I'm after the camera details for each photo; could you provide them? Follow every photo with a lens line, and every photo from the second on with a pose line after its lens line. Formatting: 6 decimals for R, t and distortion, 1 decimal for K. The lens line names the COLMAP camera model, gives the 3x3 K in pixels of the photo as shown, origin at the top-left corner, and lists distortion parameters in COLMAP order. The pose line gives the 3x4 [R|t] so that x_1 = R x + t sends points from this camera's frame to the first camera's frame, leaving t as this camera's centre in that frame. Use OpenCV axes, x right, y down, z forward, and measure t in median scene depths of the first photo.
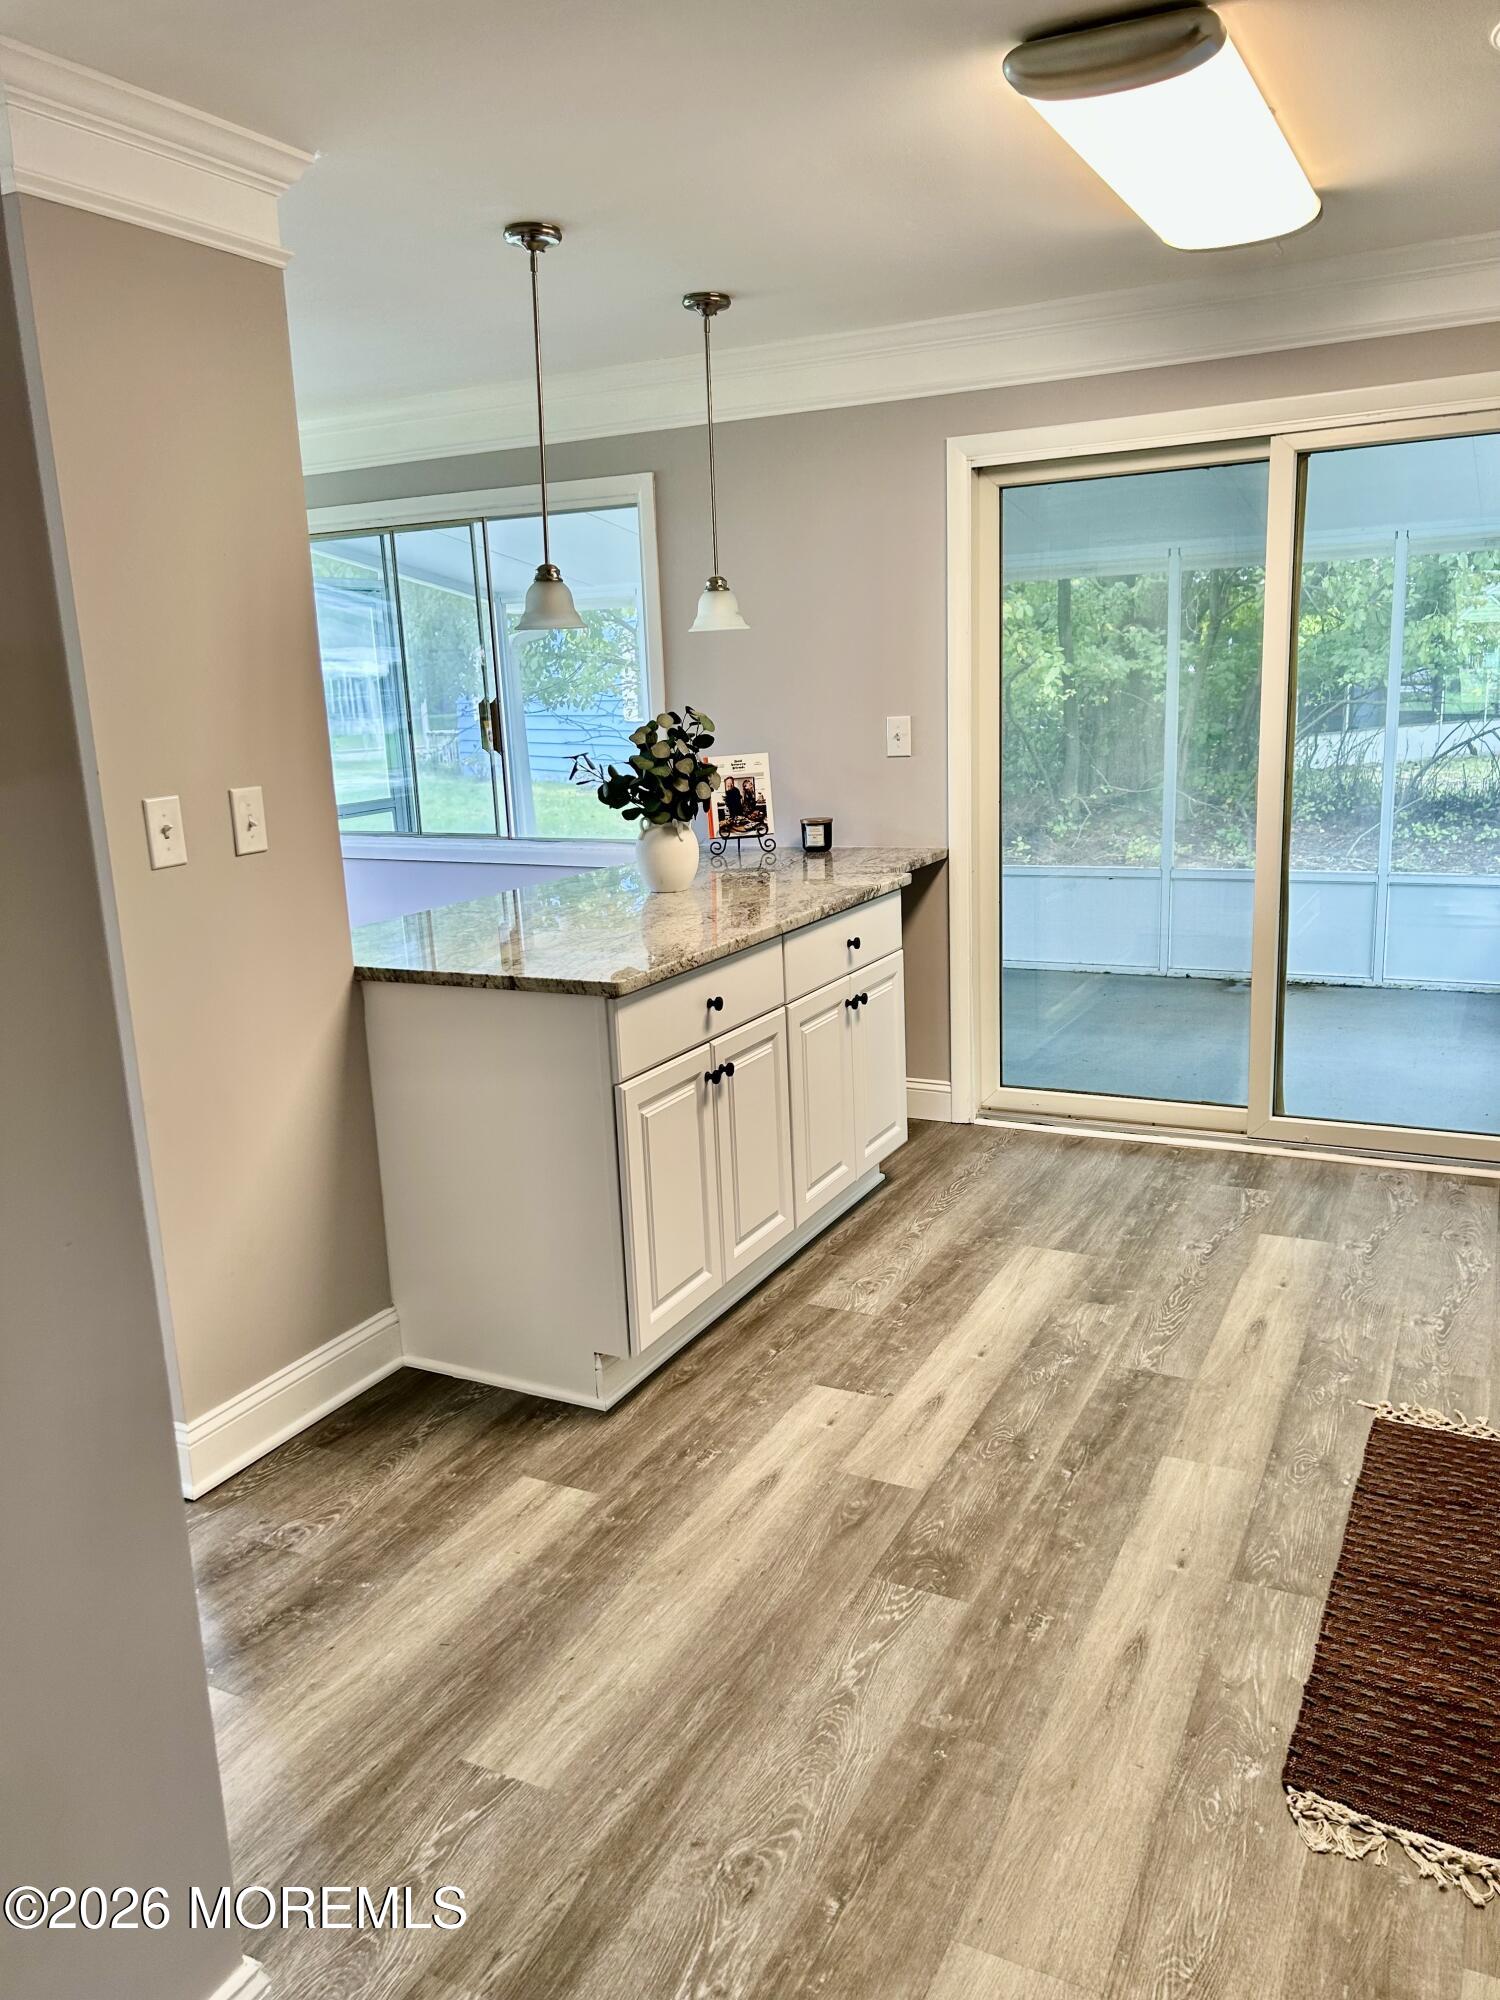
lens RADIAL K [[1503.6, 0, 741.6], [0, 1503.6, 1023.9], [0, 0, 1]] dist [0.064073, -0.077144]
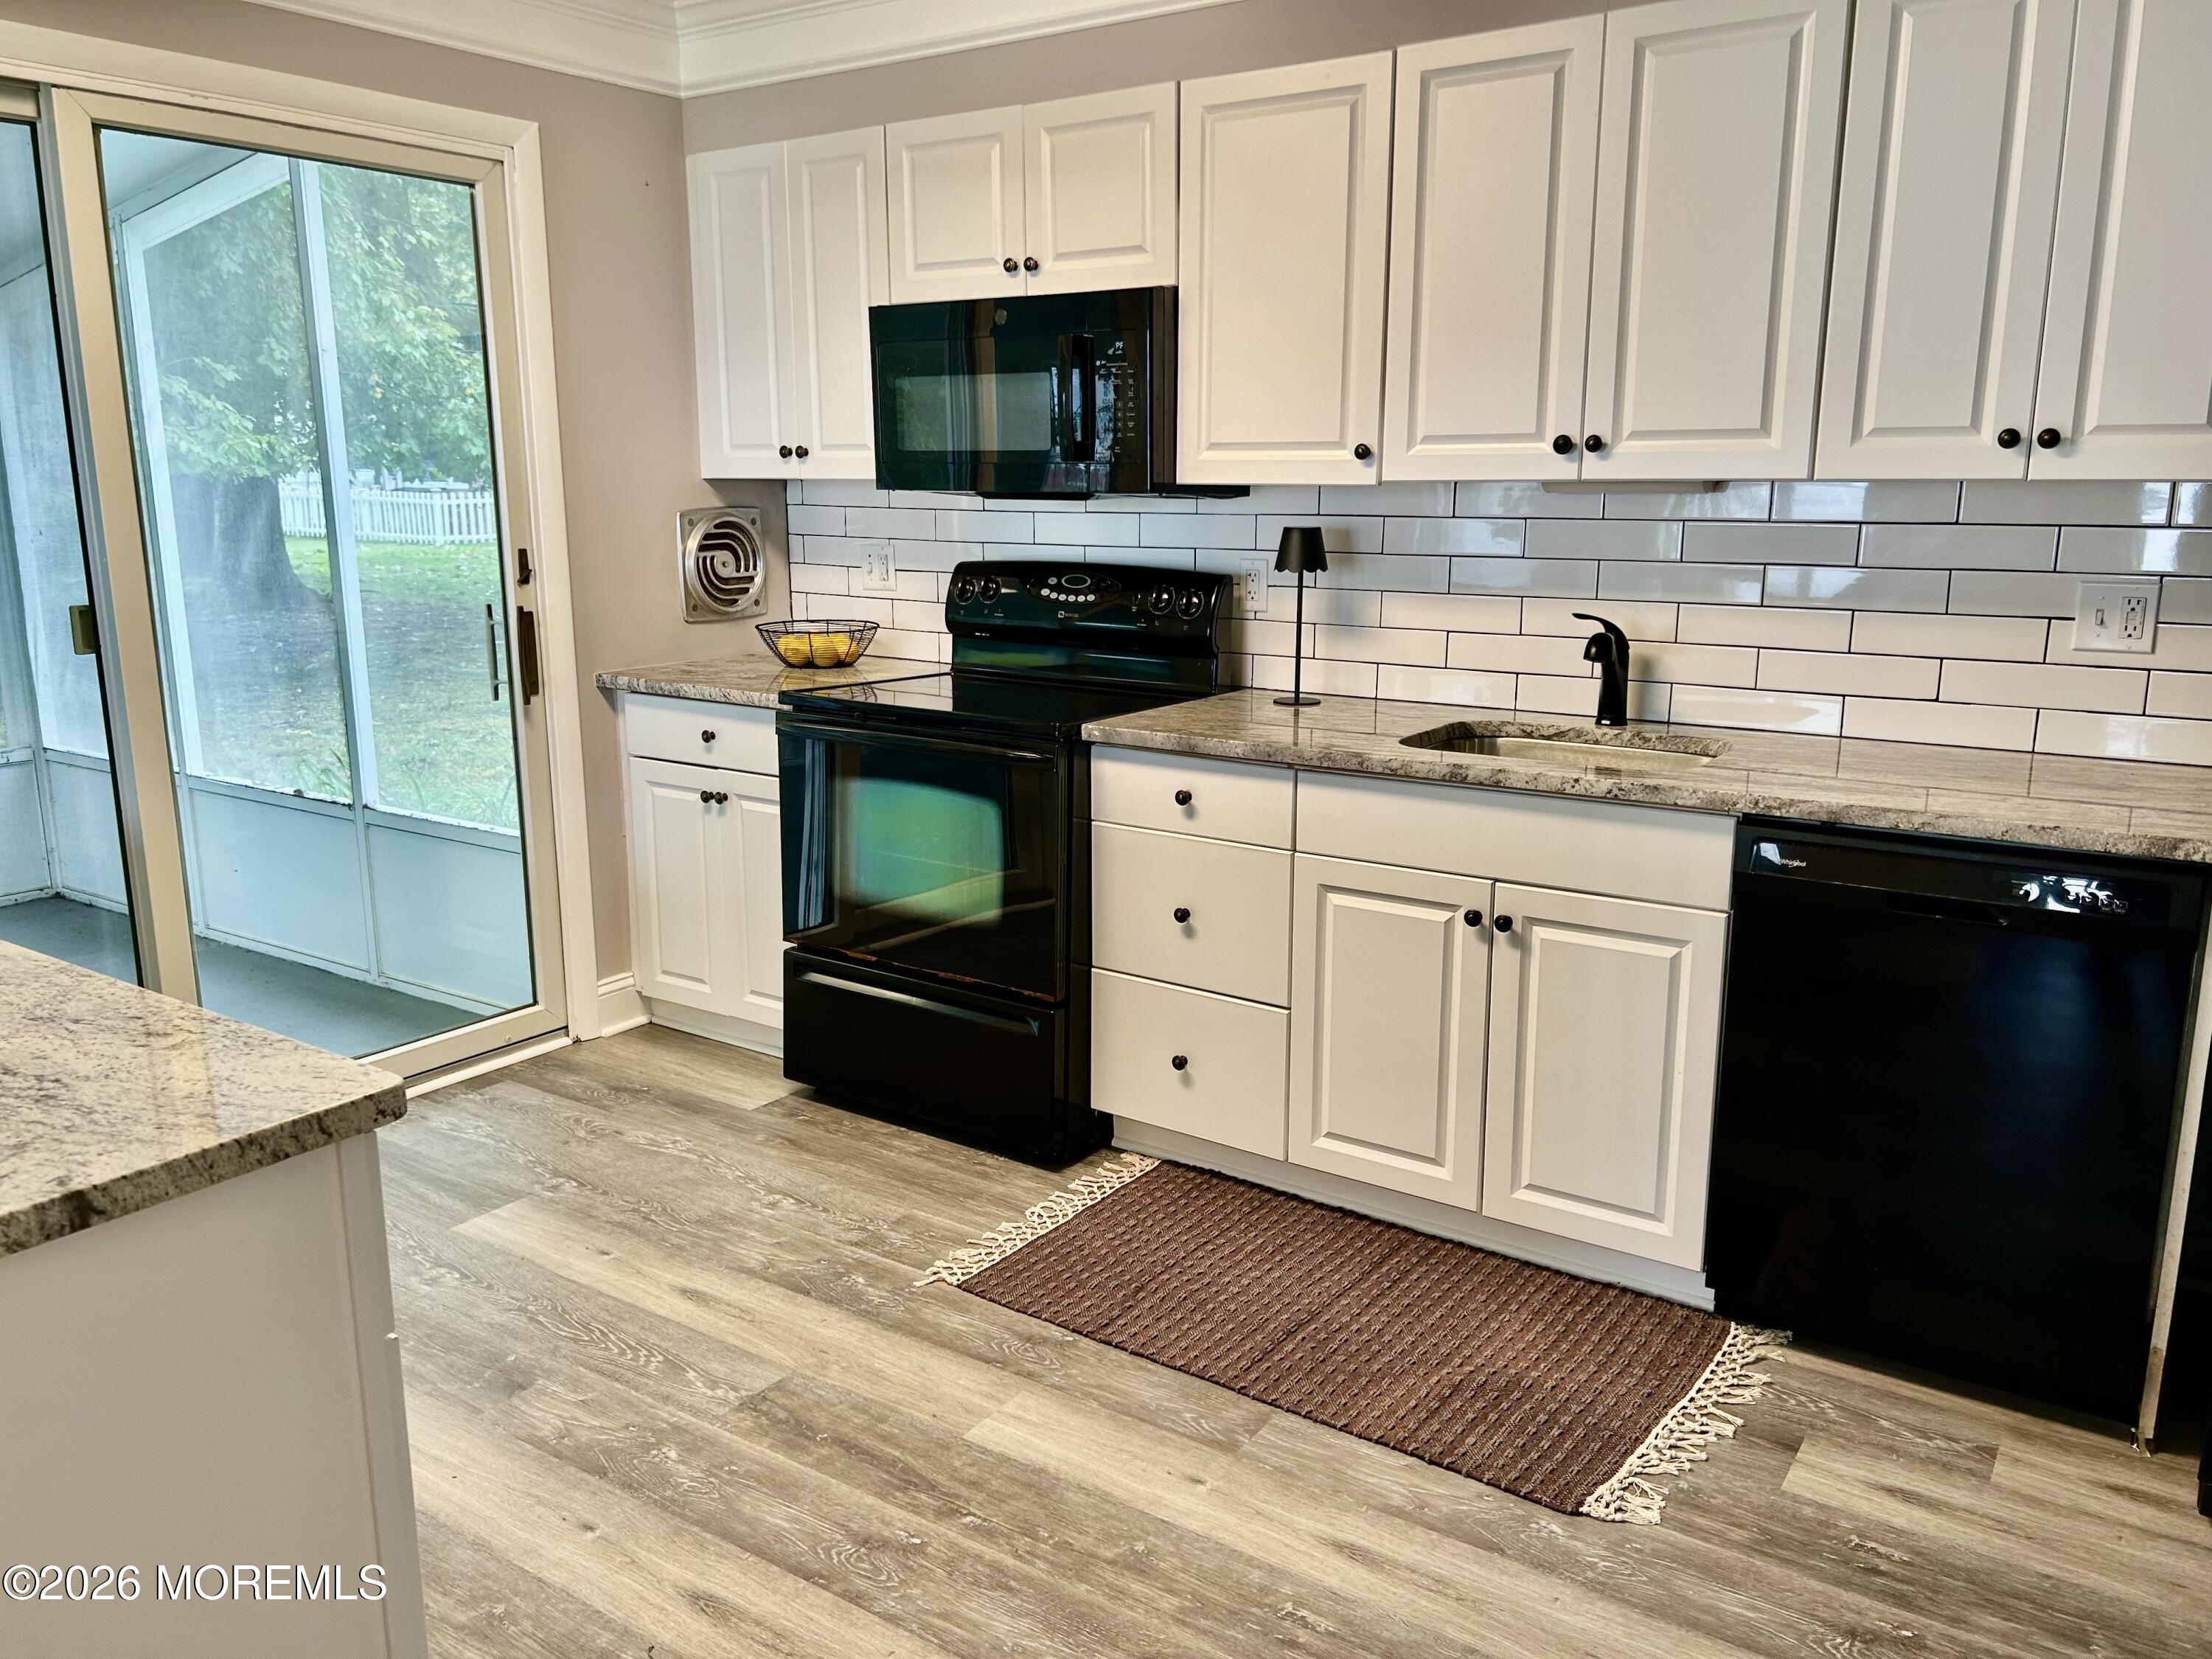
lens RADIAL K [[1663.0, 0, 1123.7], [0, 1663.0, 821.7], [0, 0, 1]] dist [0.064073, -0.077144]
pose [[0.125598, -0.164575, 0.978335, -0.454034], [0.221173, 0.965971, 0.134101, -0.104463], [-0.967113, 0.199538, 0.157723, 0.662780]]
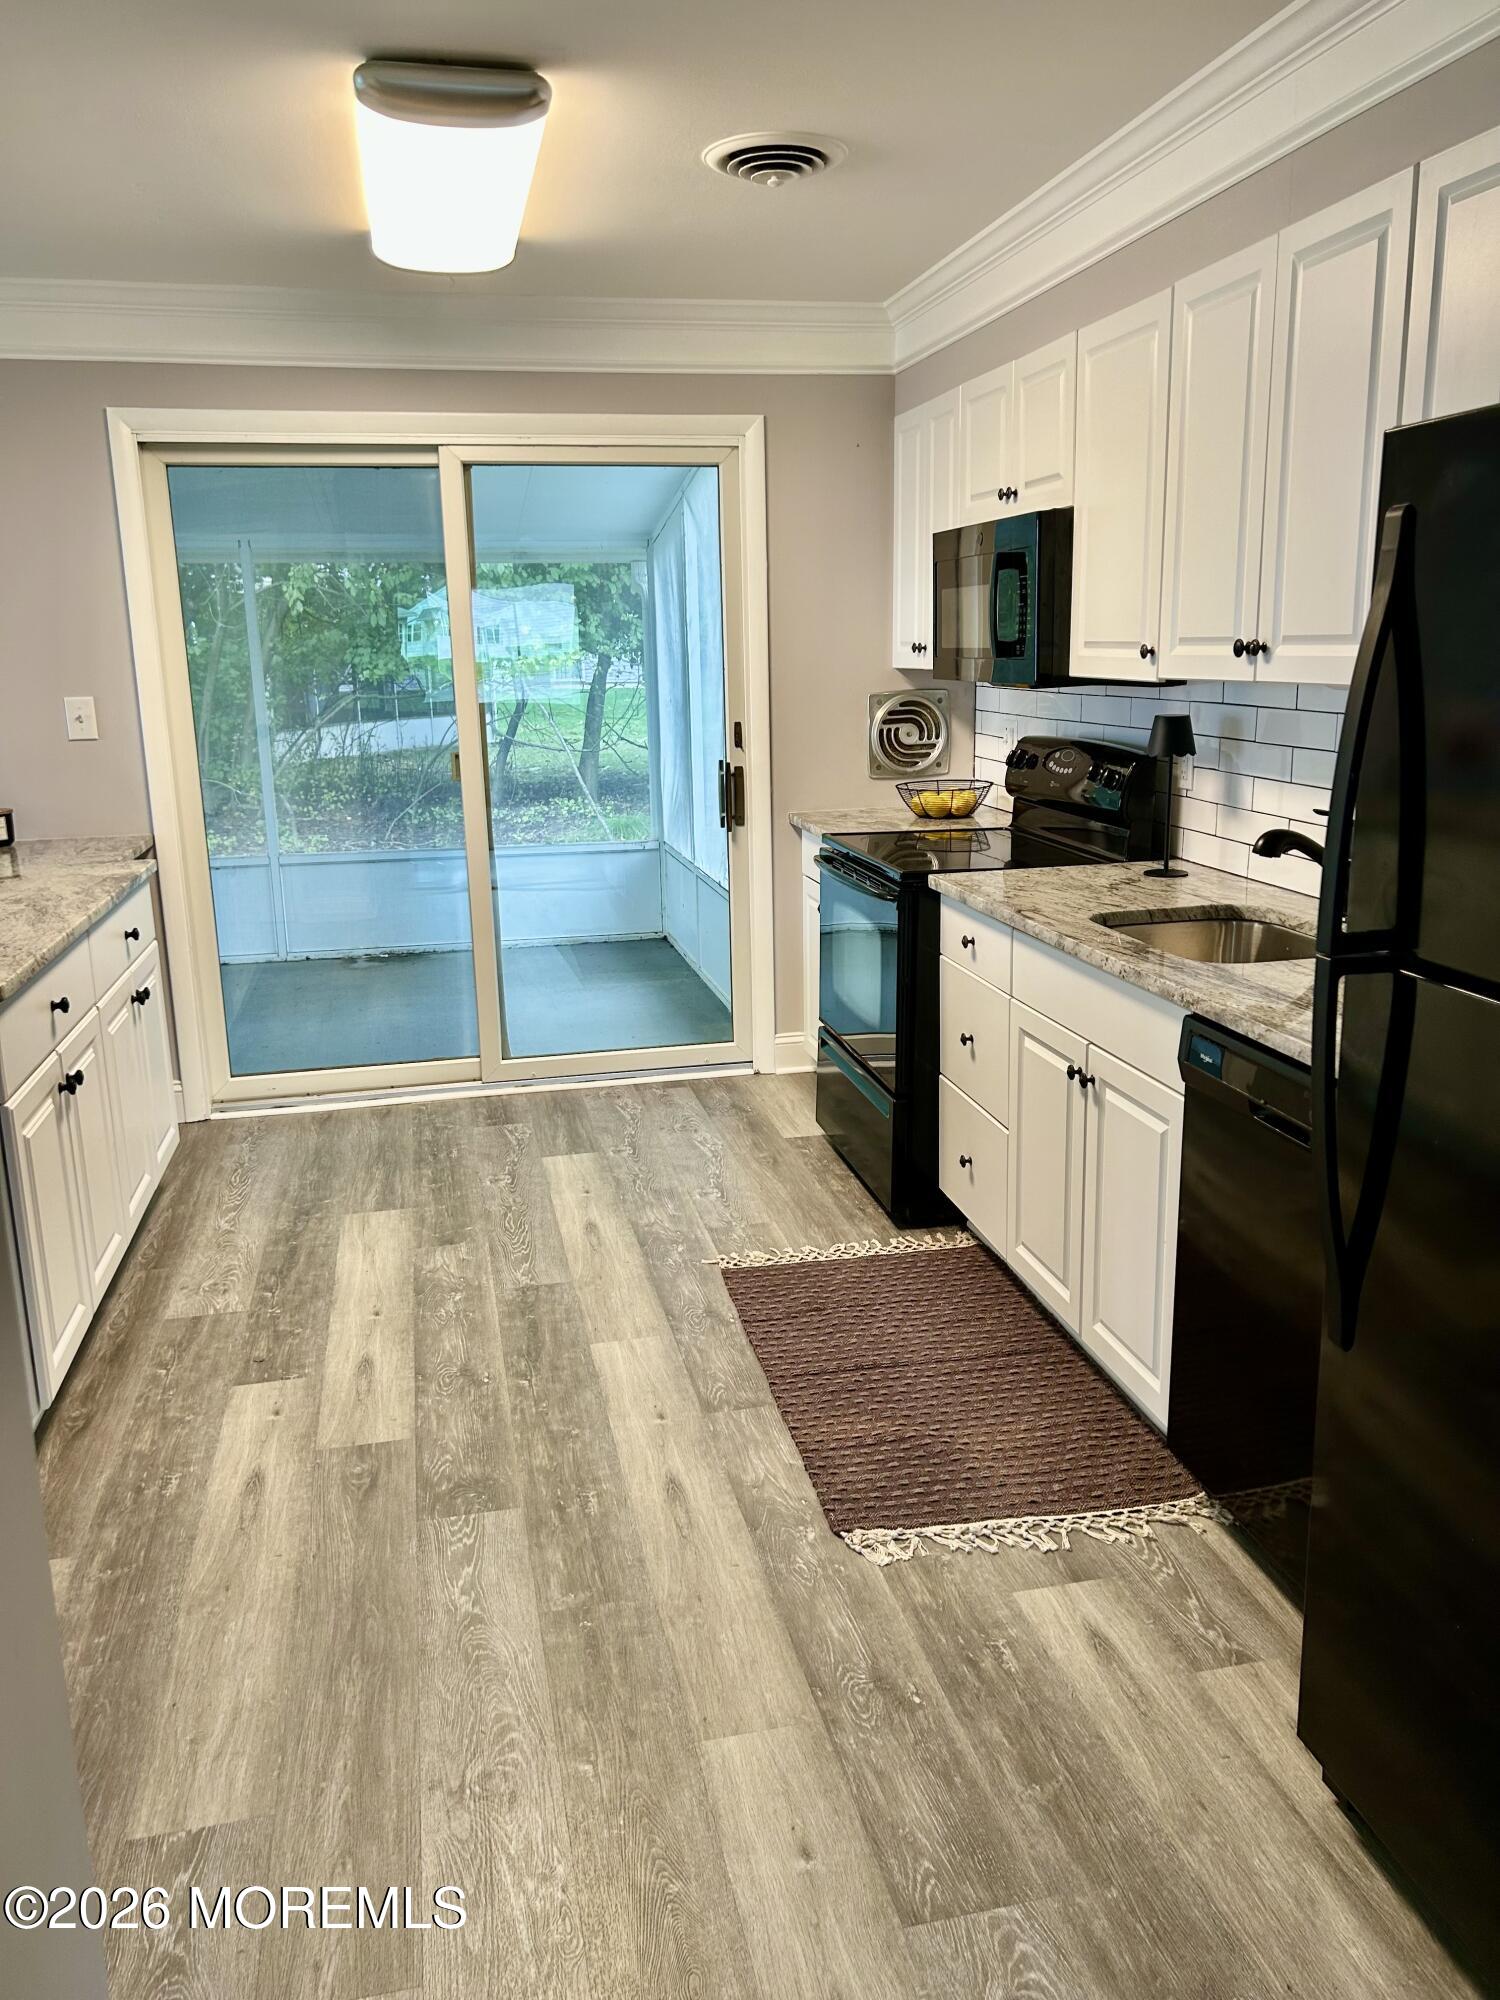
lens RADIAL K [[1503.6, 0, 770.2], [0, 1503.6, 990.1], [0, 0, 1]] dist [0.064073, -0.077144]
pose [[0.766675, -0.119825, 0.630755, -0.271292], [0.133480, 0.990711, 0.025964, 0.011259], [-0.628007, 0.064287, 0.775548, 0.025427]]
